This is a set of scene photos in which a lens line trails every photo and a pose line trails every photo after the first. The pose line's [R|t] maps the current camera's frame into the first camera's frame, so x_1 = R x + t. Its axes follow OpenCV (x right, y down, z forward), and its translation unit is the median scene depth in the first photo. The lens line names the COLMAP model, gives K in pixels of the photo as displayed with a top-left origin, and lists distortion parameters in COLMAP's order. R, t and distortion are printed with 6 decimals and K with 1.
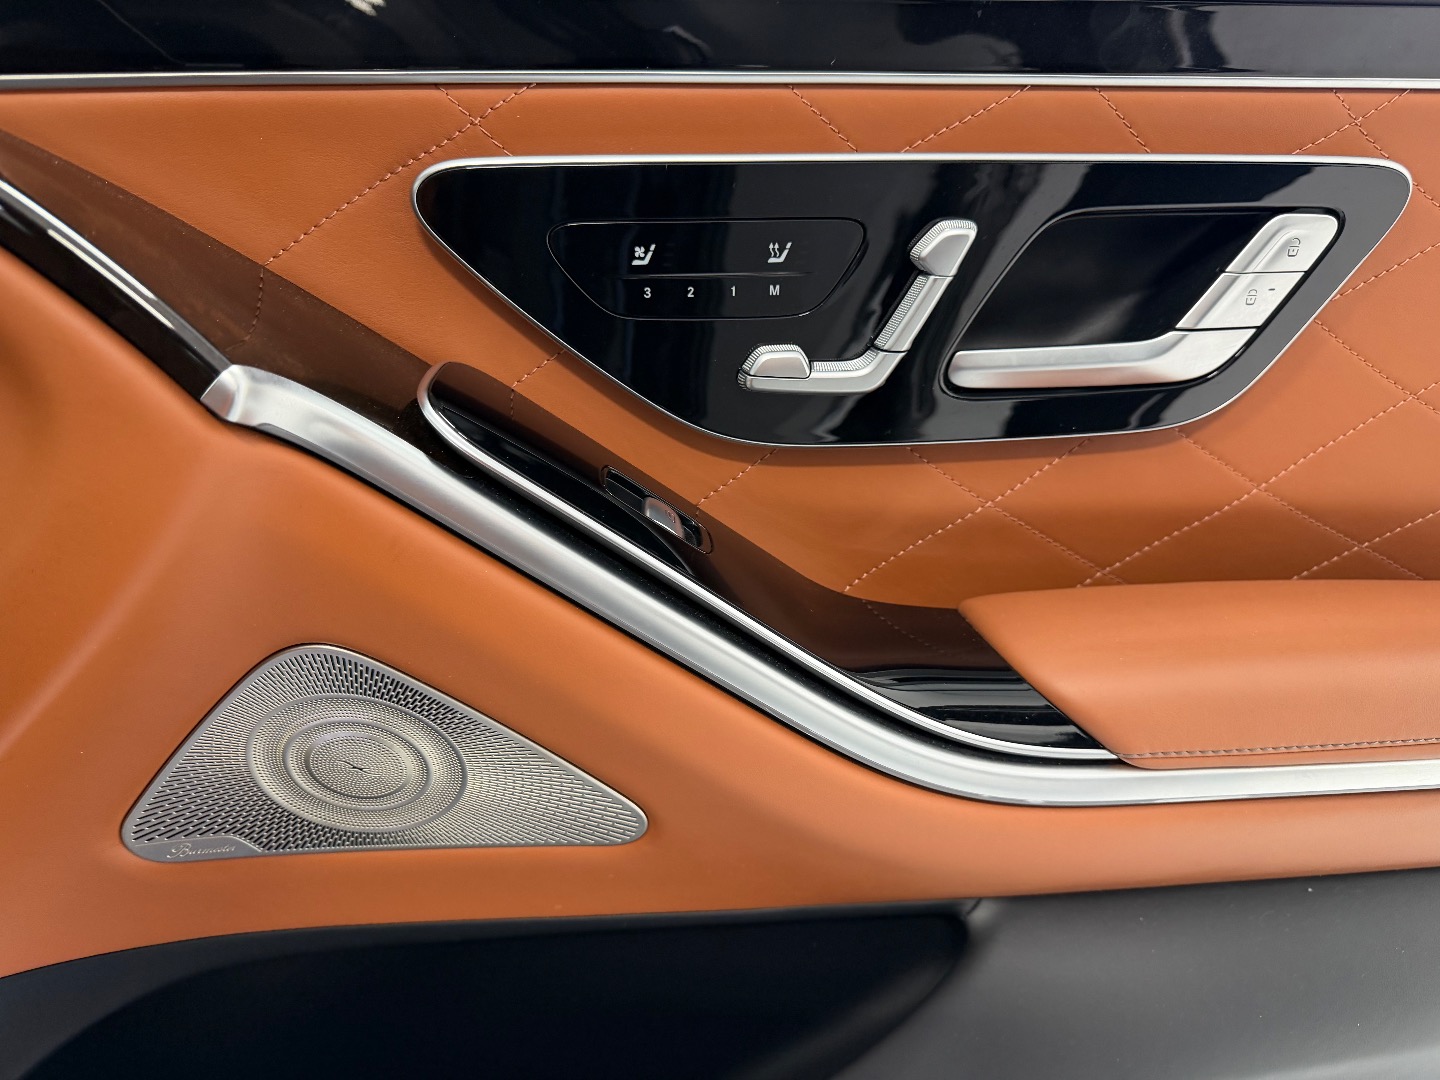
lens RADIAL K [[1100.2, 0, 718.6], [0, 1100.2, 510.1], [0, 0, 1]] dist [0.002693, -0.061042]
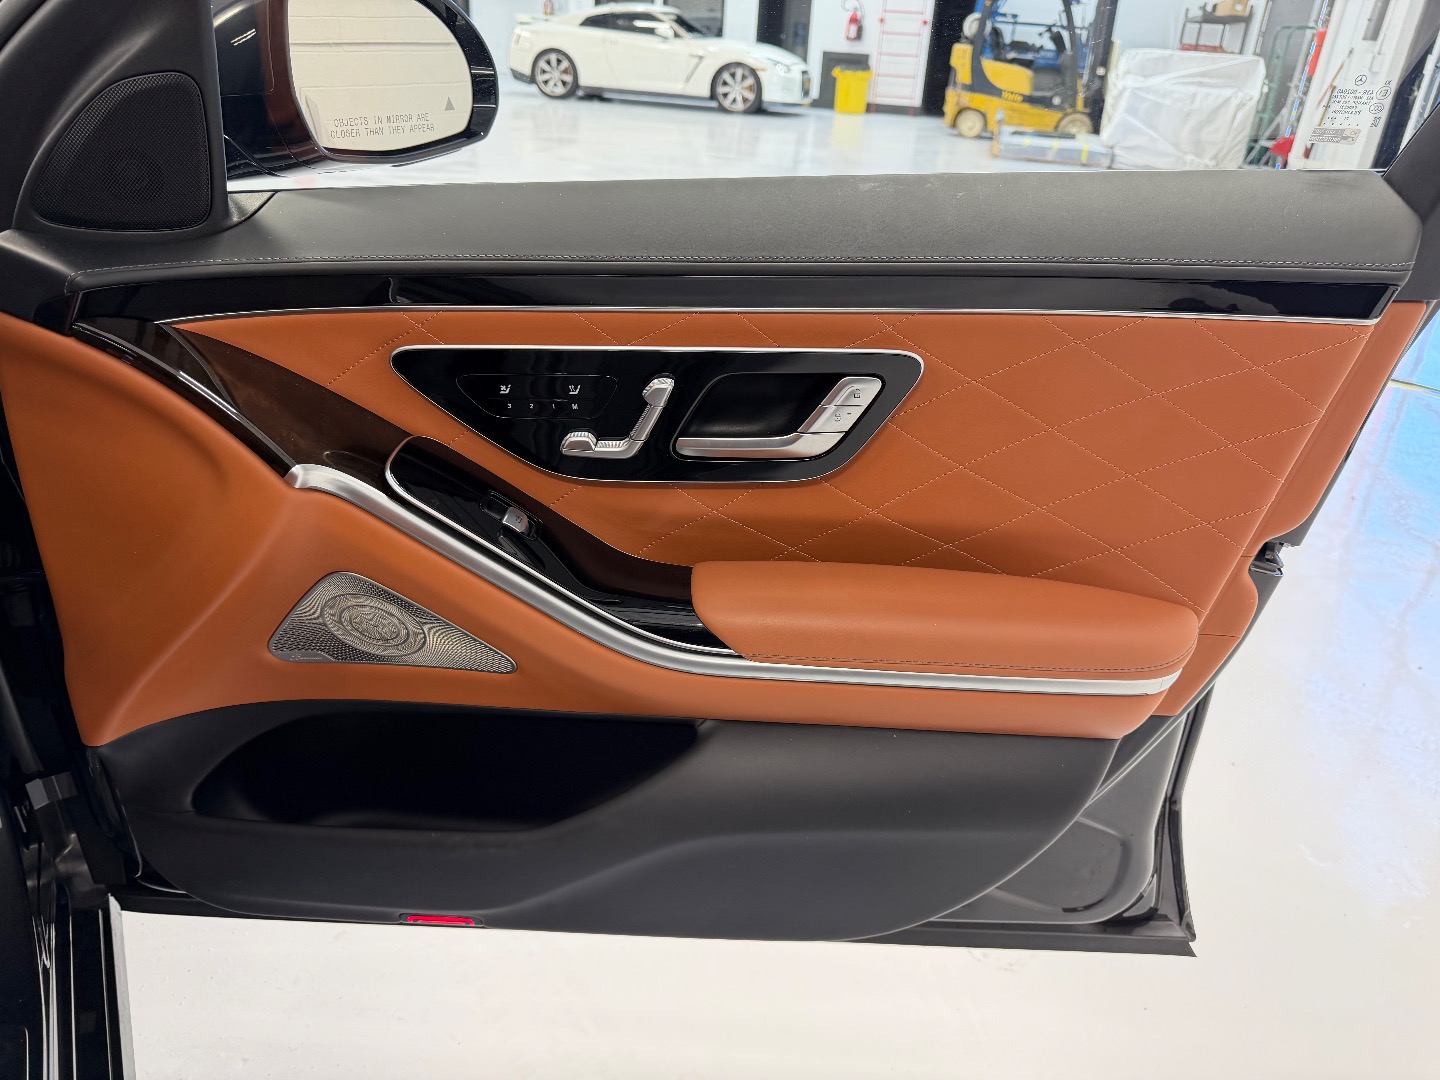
lens RADIAL K [[1052.7, 0, 720.0], [0, 1052.7, 540.0], [0, 0, 1]] dist [0.006080, 0.006082]
pose [[0.988488, 0.074638, -0.131607, 0.551403], [-0.051709, 0.984131, 0.169743, -0.288188], [0.142188, -0.160984, 0.976661, -0.799181]]
